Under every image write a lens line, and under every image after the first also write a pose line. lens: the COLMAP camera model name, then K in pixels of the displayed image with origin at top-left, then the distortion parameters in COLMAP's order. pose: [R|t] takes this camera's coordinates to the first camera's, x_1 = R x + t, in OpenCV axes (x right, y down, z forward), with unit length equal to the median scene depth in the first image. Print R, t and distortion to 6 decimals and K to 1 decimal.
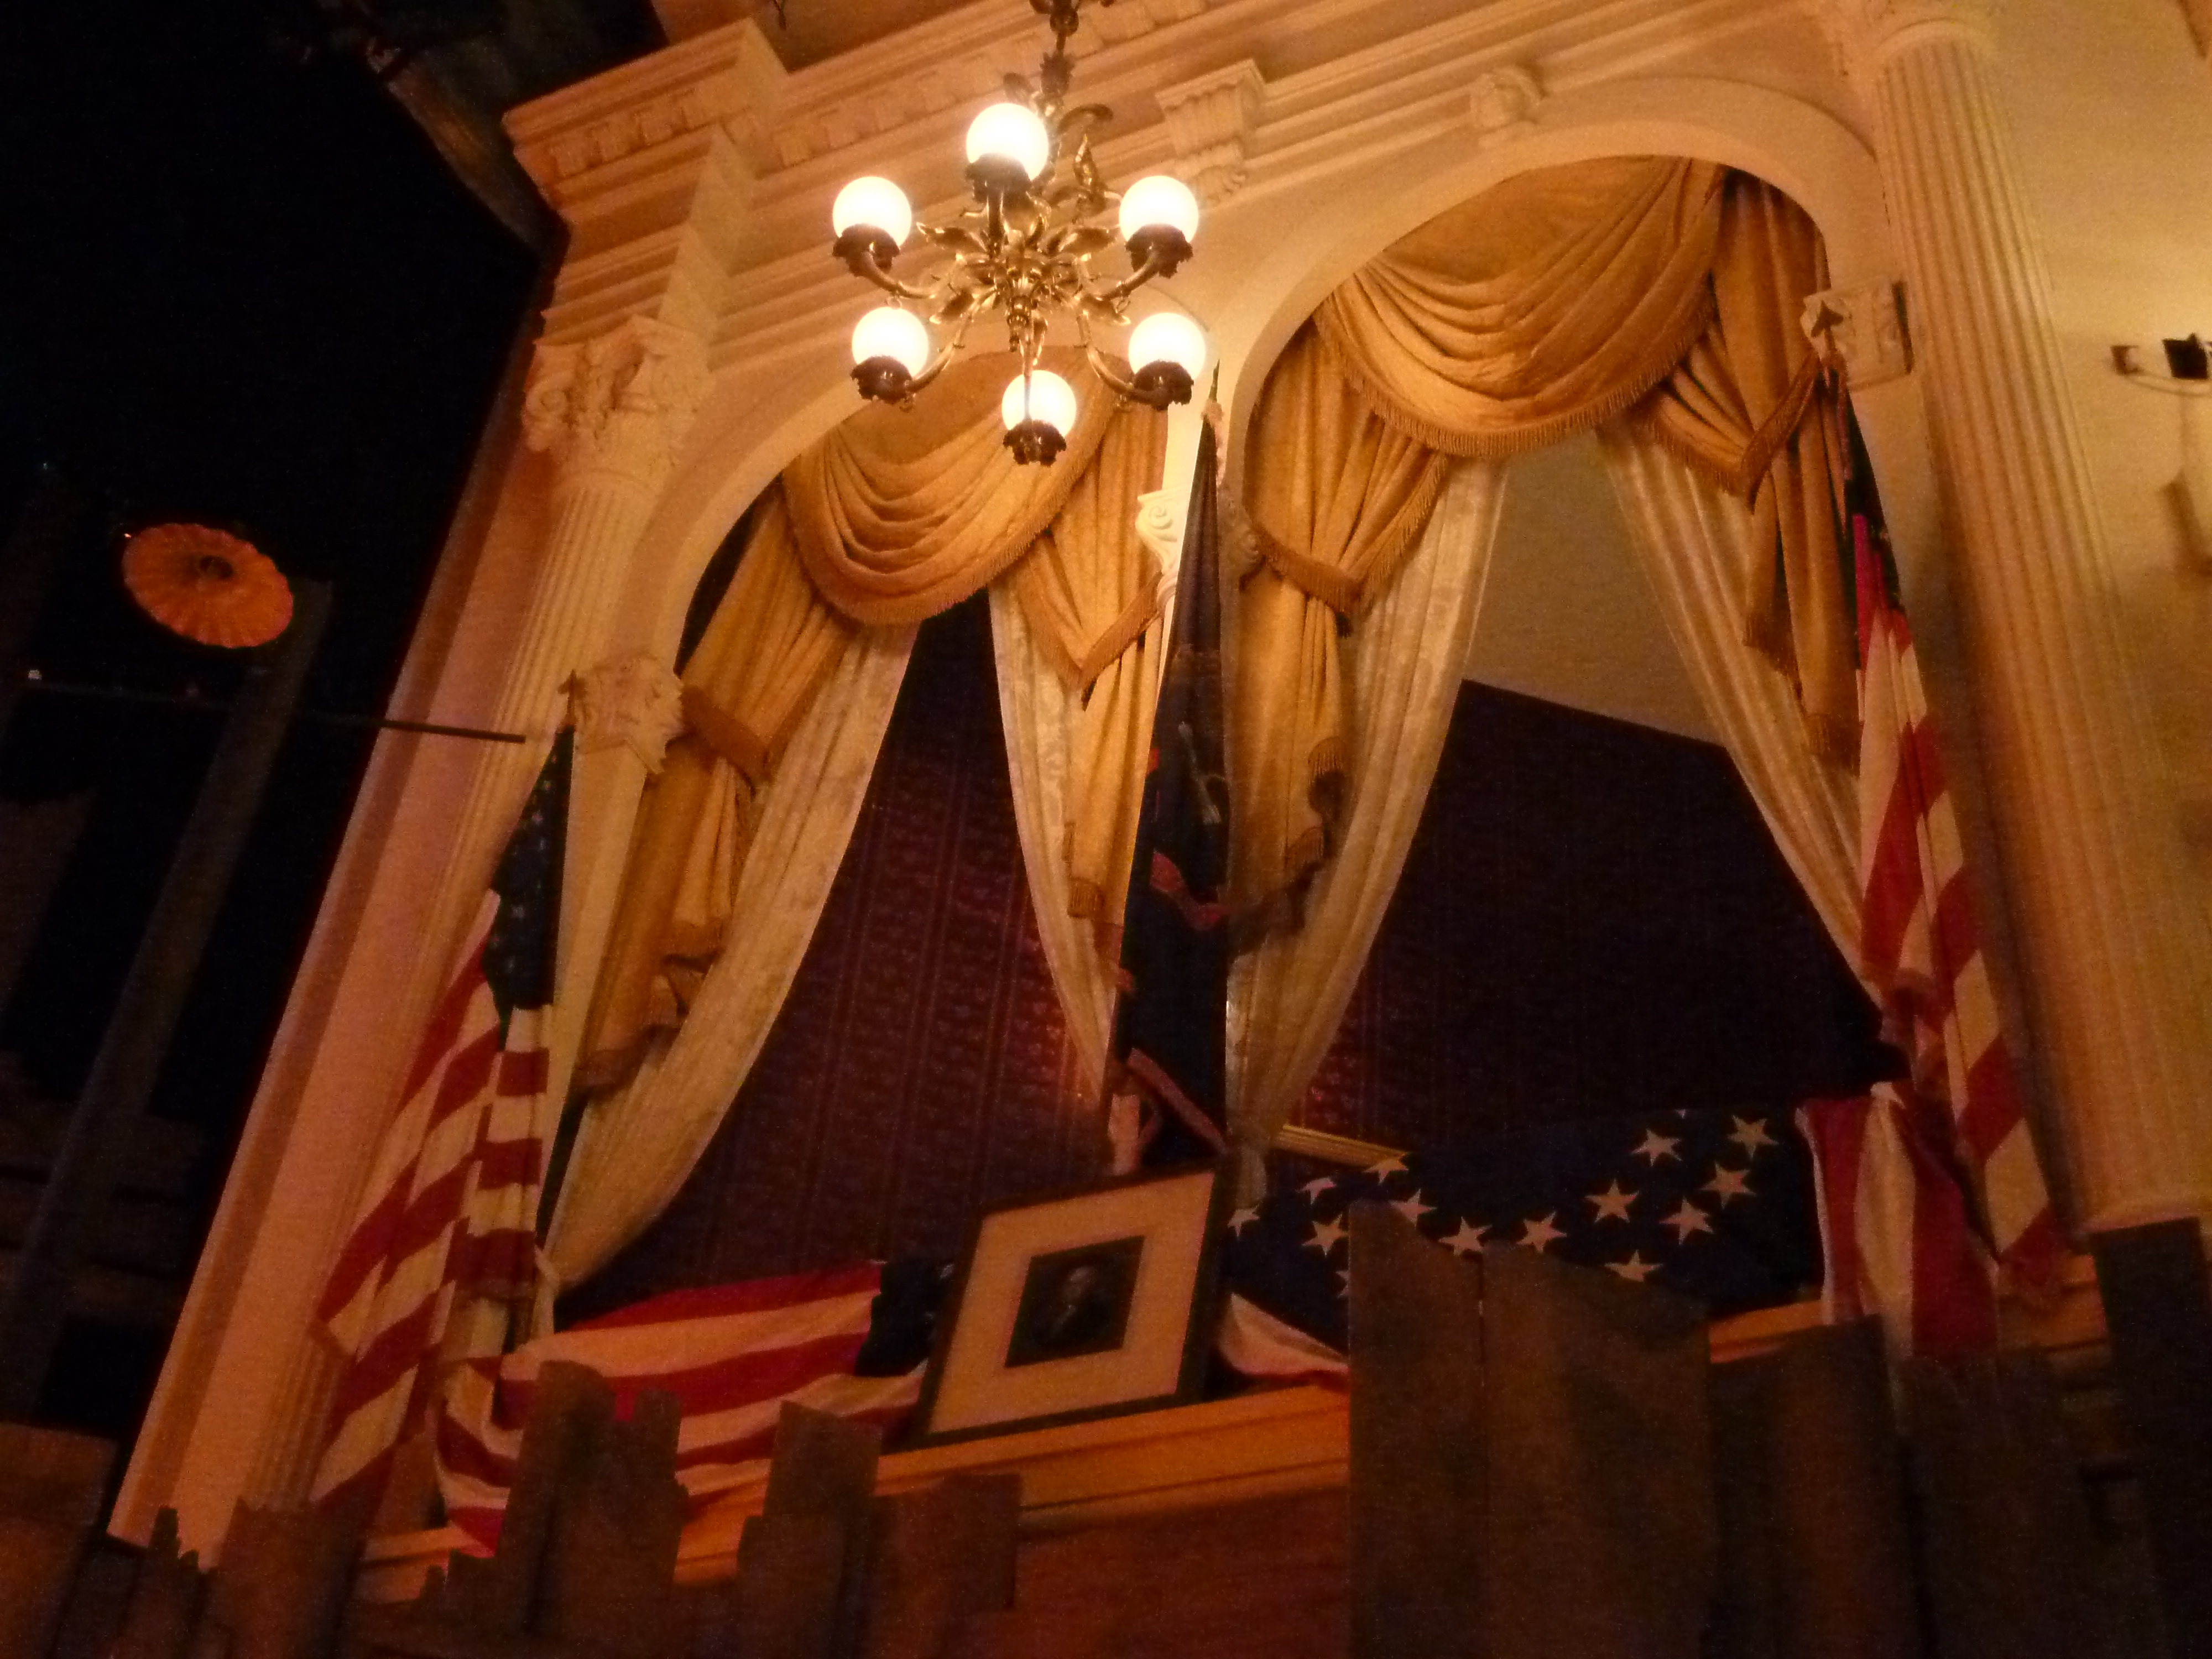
lens RADIAL K [[2671.6, 0, 1106.0], [0, 2671.6, 829.5], [0, 0, 1]] dist [-0.014390, 0.012329]
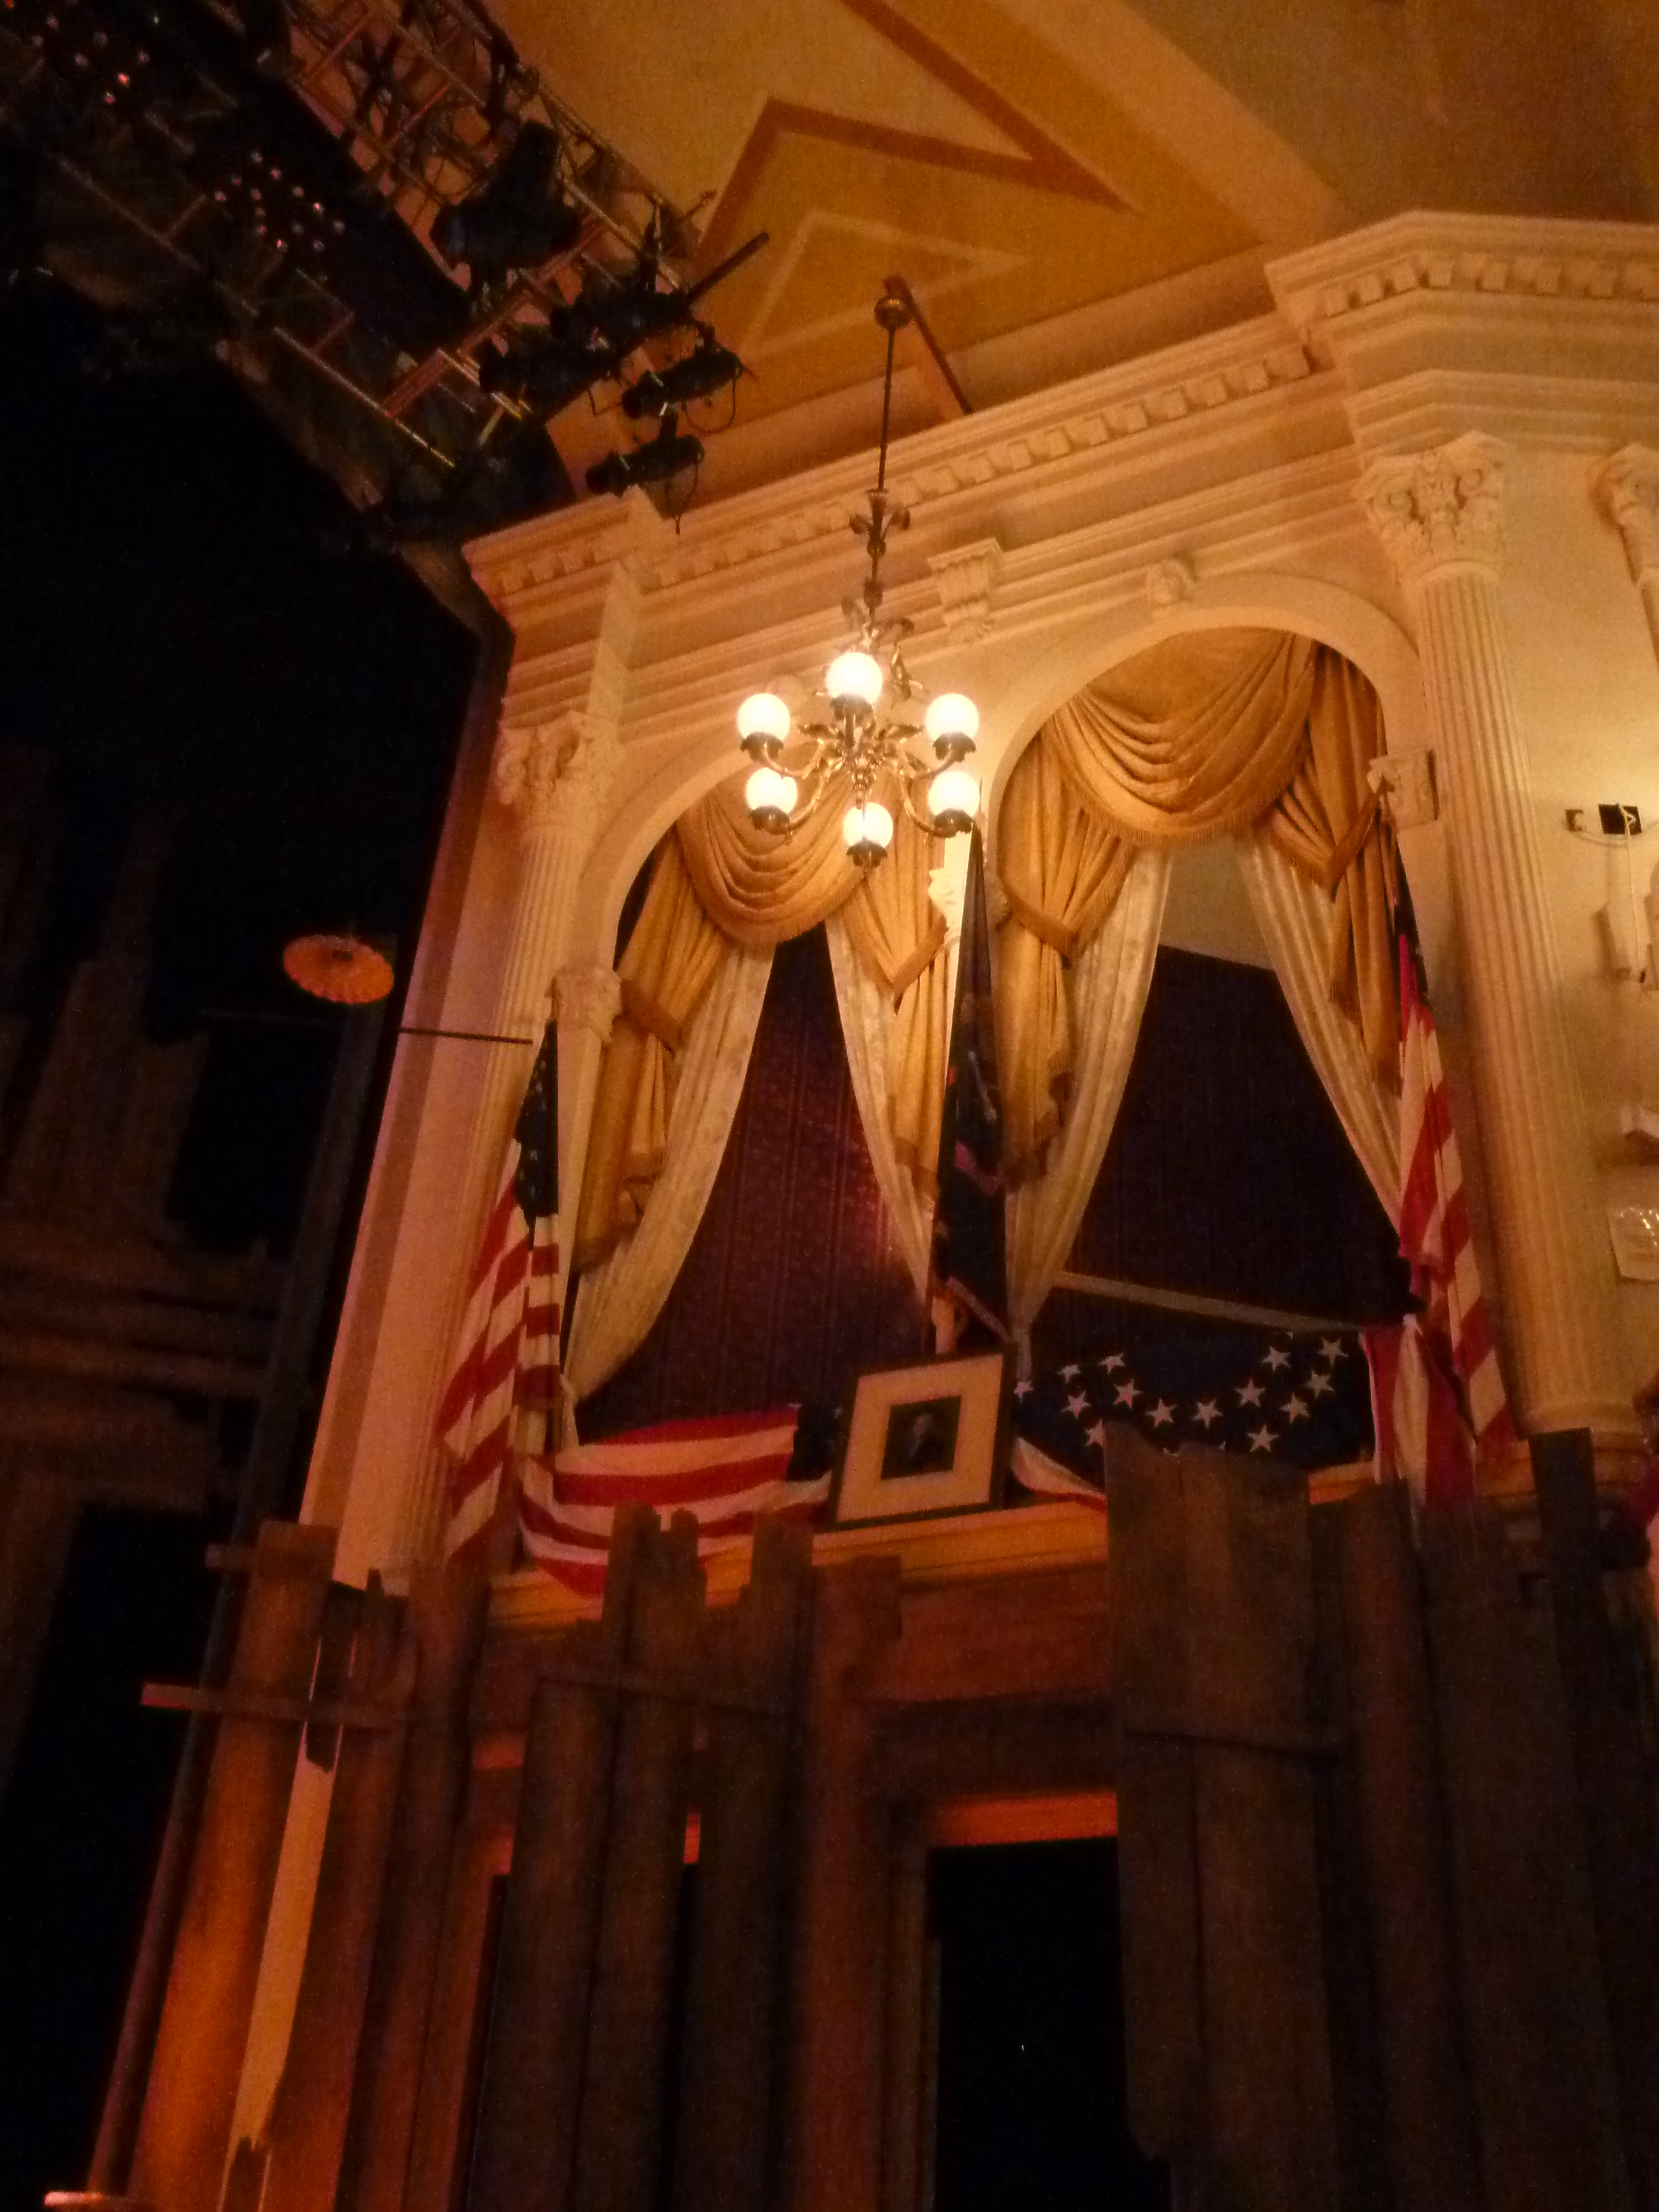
lens RADIAL K [[2055.5, 0, 857.2], [0, 2055.5, 1117.4], [0, 0, 1]] dist [-0.012062, -0.014423]
pose [[0.999552, -0.017068, 0.024567, -0.066505], [0.013440, 0.989930, 0.140916, -0.167630], [-0.026725, -0.140523, 0.989717, -0.193206]]
